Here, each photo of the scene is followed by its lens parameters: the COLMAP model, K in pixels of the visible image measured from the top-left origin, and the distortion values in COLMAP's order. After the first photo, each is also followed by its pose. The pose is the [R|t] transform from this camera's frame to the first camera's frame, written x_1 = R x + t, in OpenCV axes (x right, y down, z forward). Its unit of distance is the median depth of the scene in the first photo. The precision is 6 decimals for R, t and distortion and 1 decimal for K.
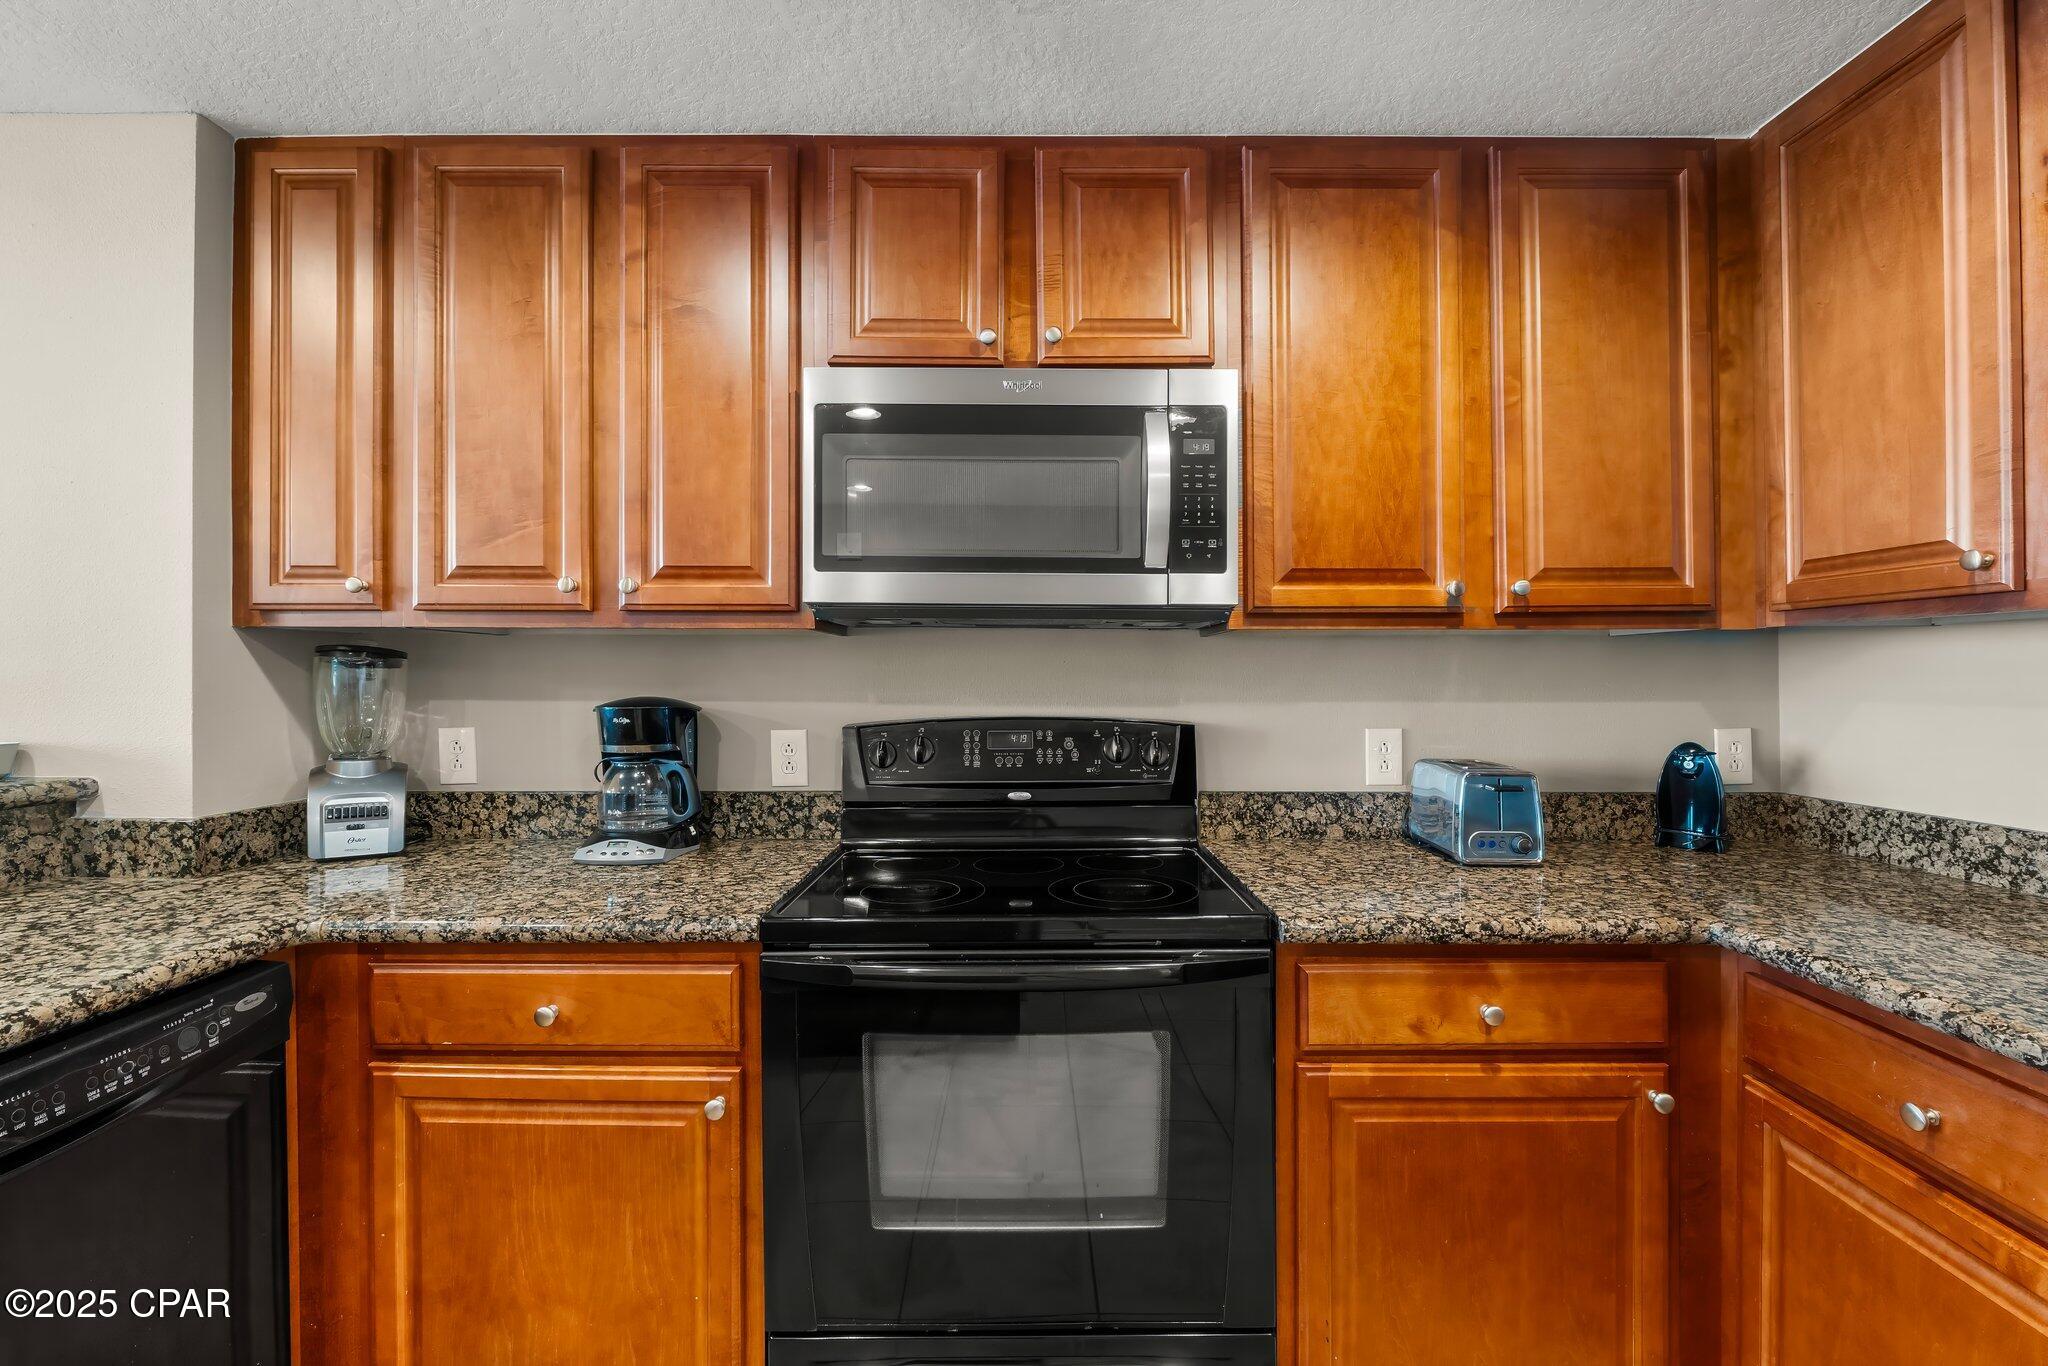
lens RADIAL K [[867.8, 0, 1035.5], [0, 867.8, 676.7], [0, 0, 1]] dist [-0.008674, 0.001186]
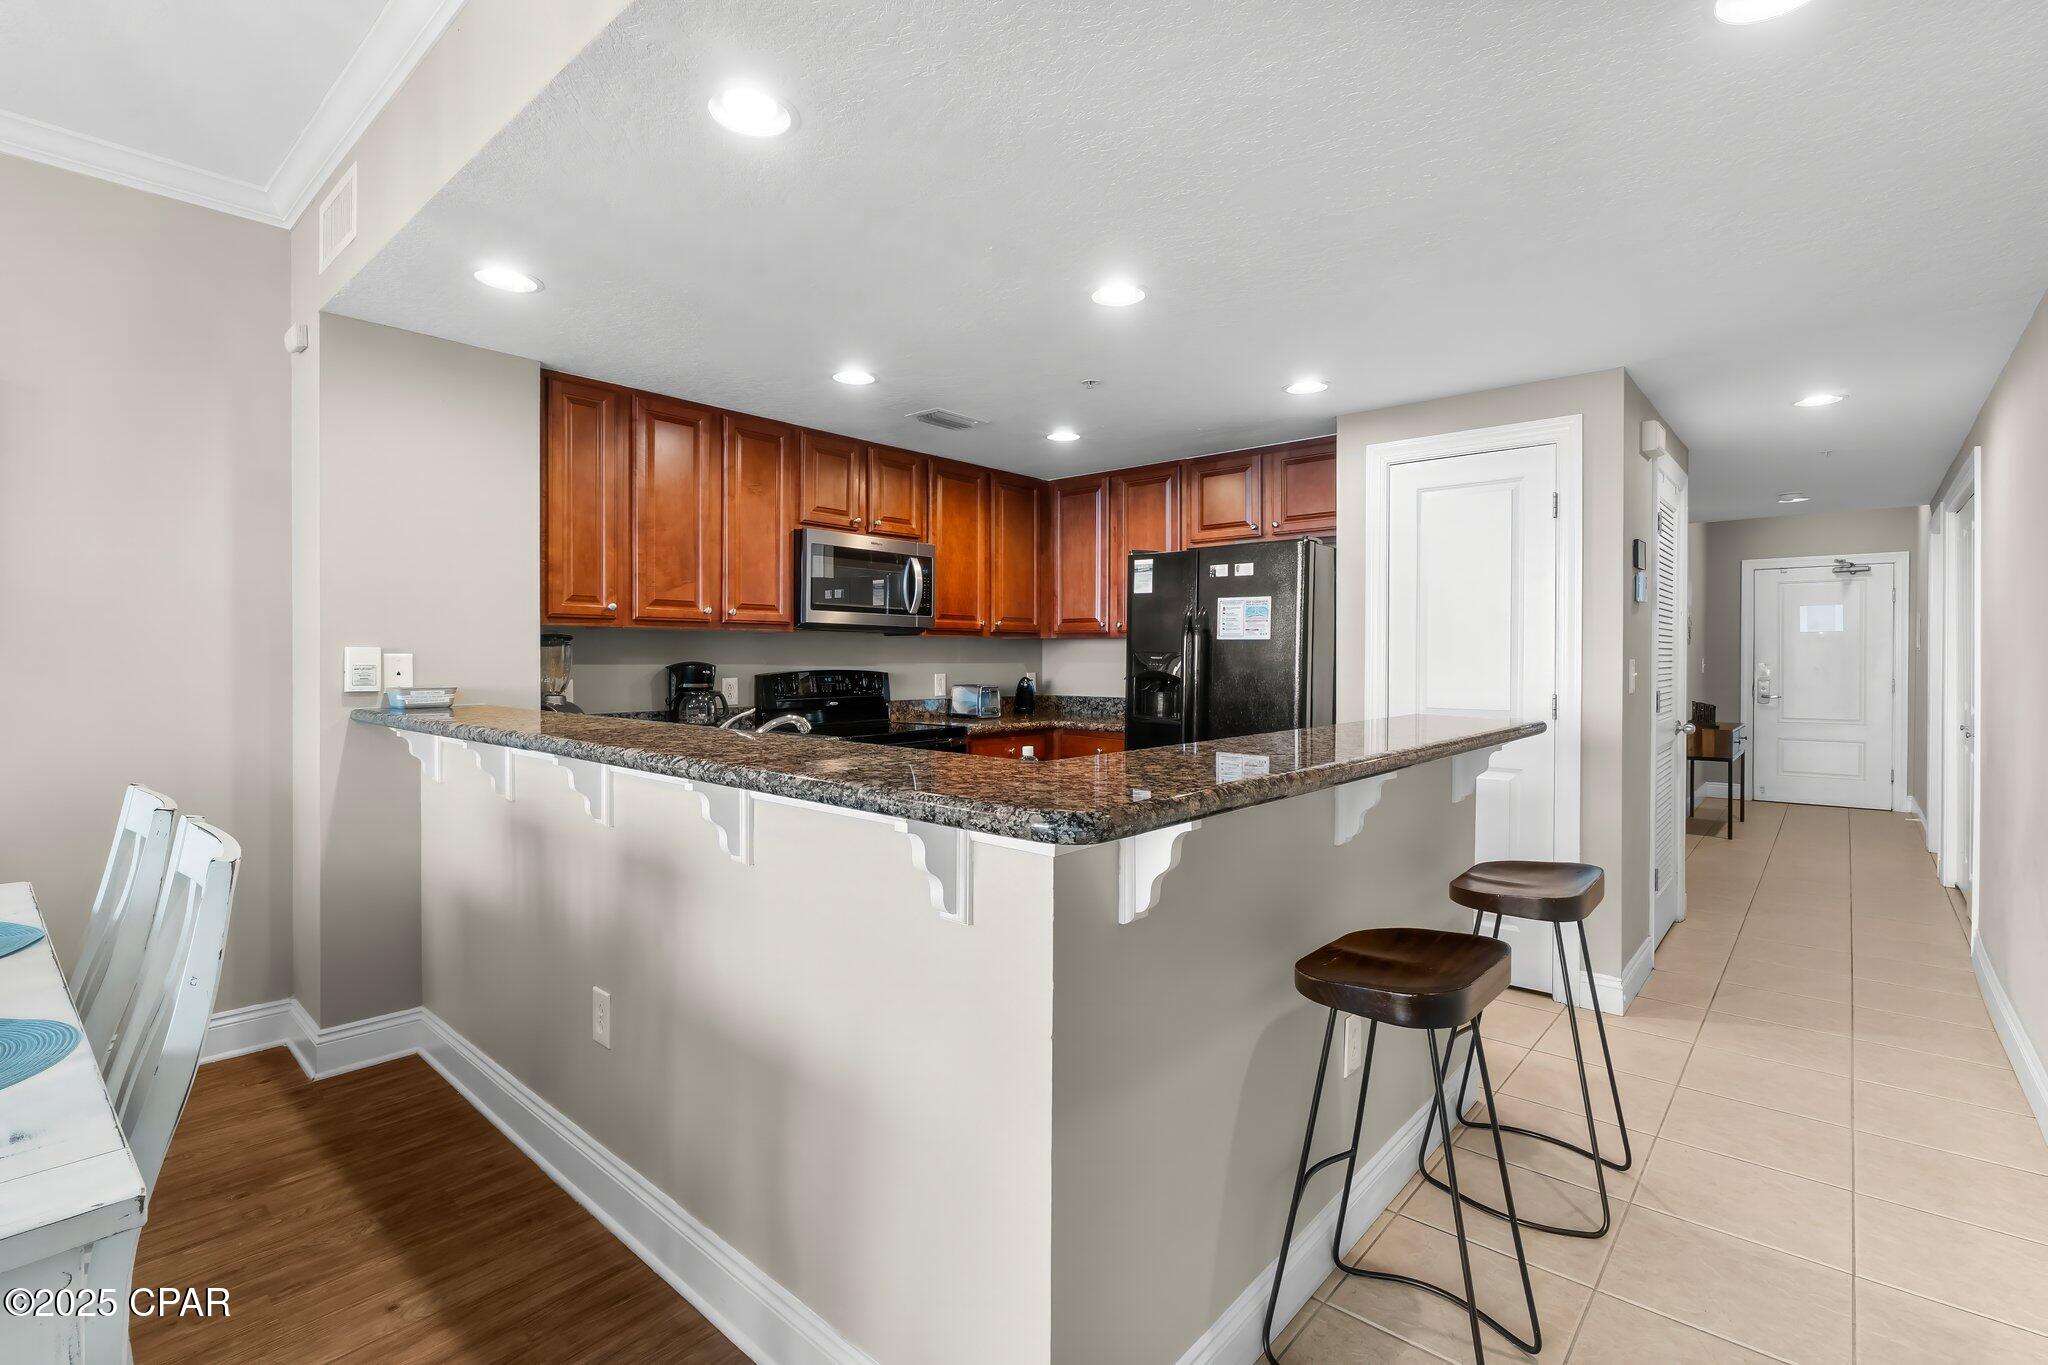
lens RADIAL K [[929.2, 0, 1025.8], [0, 929.2, 665.9], [0, 0, 1]] dist [-0.011377, -0.000147]
pose [[0.665718, -0.005358, 0.746184, -1.750639], [-0.006331, 0.999898, 0.012828, 0.000949], [-0.746177, -0.013264, 0.665616, -1.193542]]
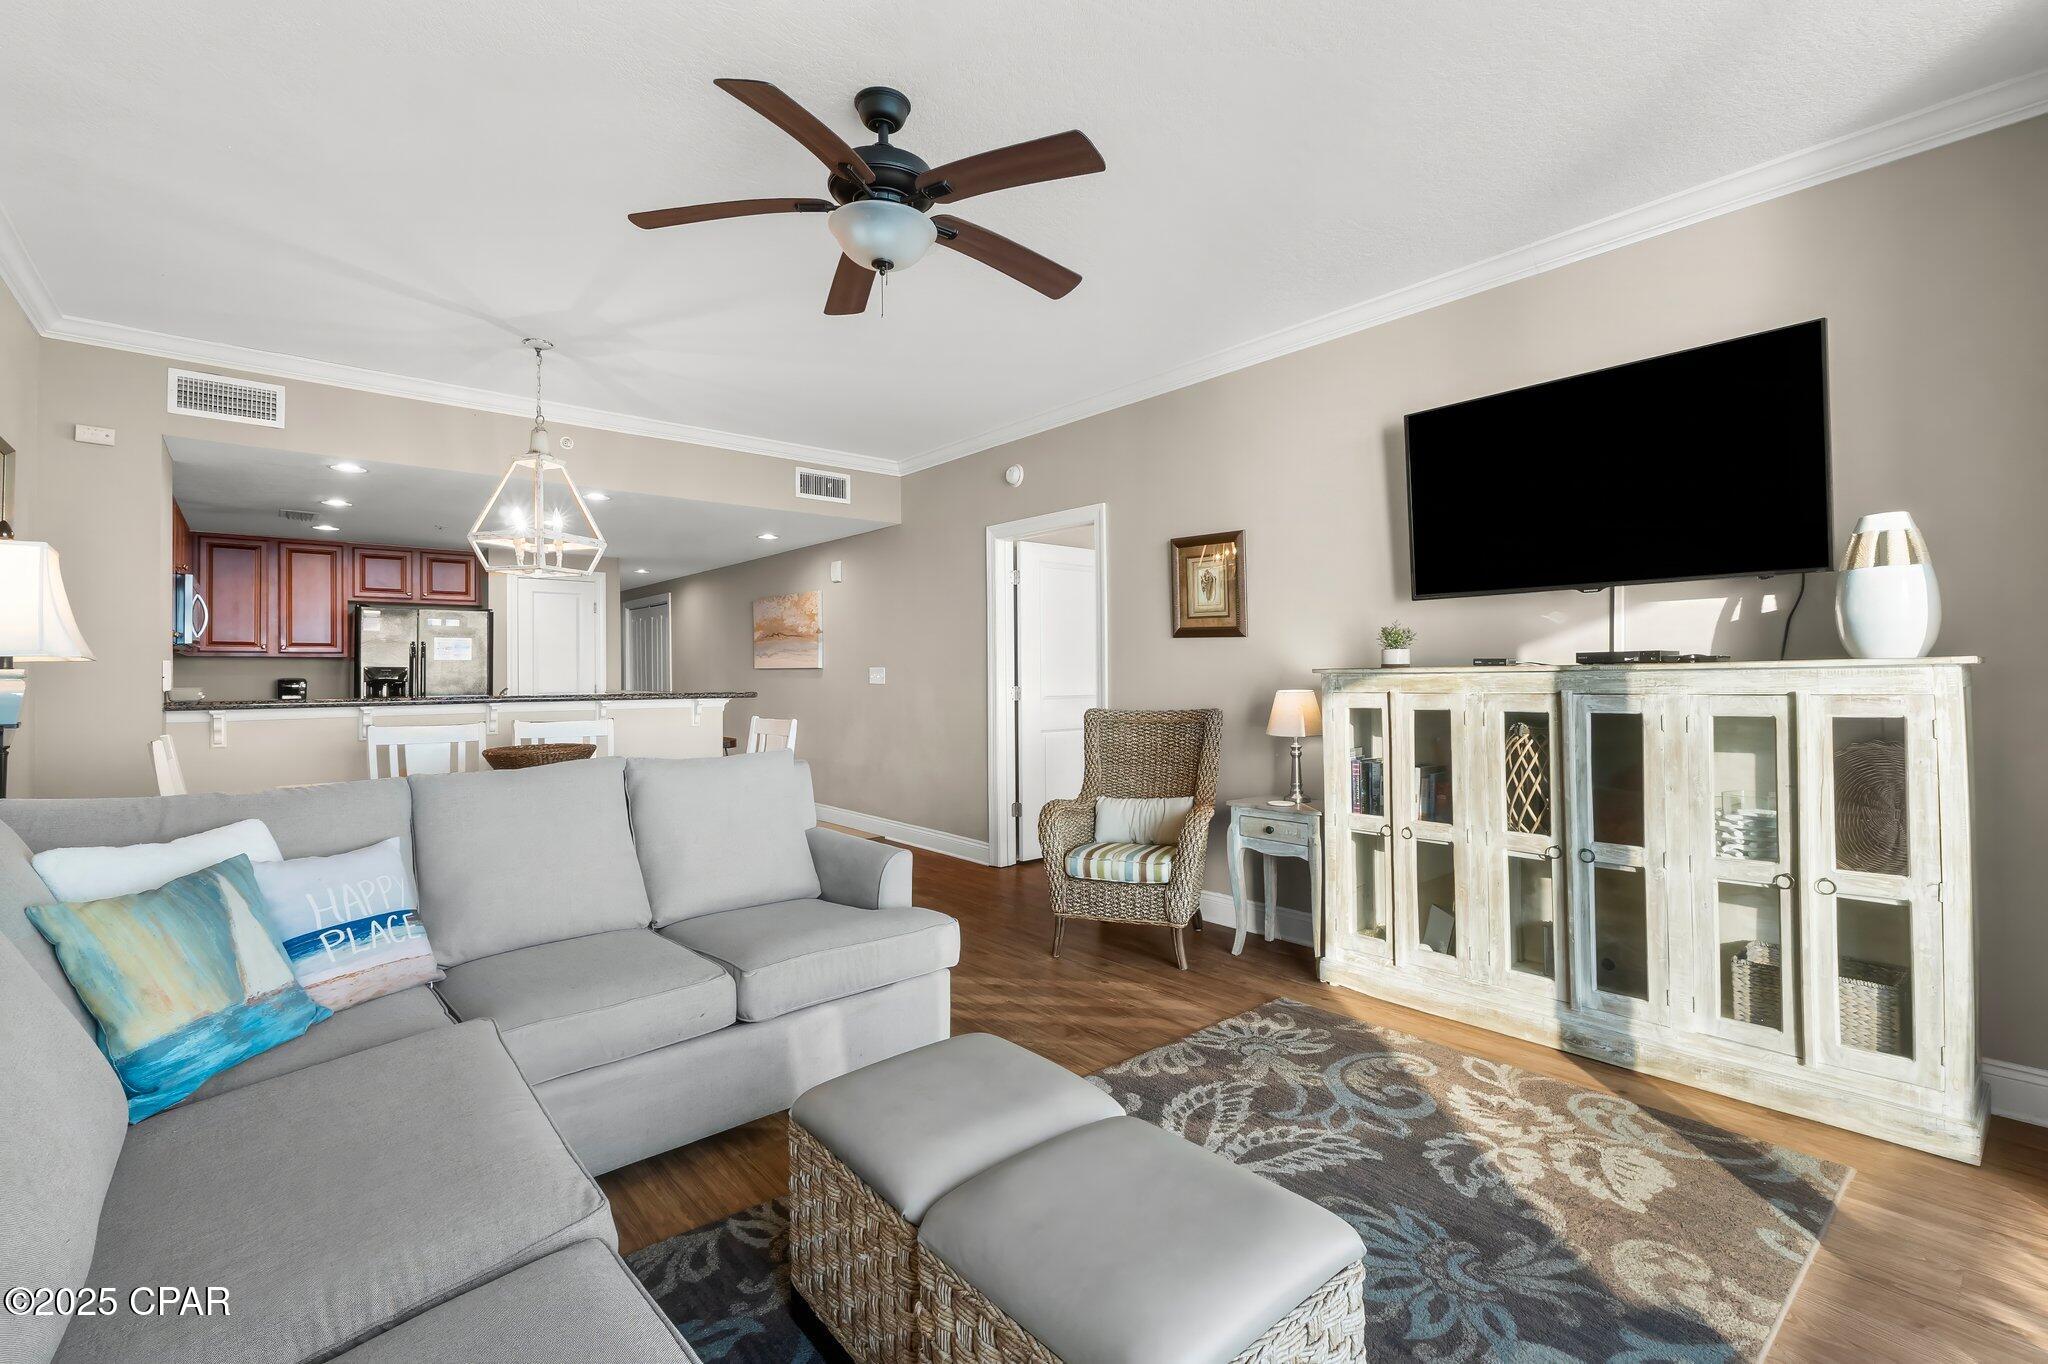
lens RADIAL K [[898.0, 0, 1033.3], [0, 898.0, 666.2], [0, 0, 1]] dist [-0.008332, 0.000167]
pose [[-0.651185, 0.012972, 0.758808, -5.051459], [0.005700, 0.999909, -0.012201, 0.062297], [-0.758897, -0.003620, -0.651200, 0.899772]]
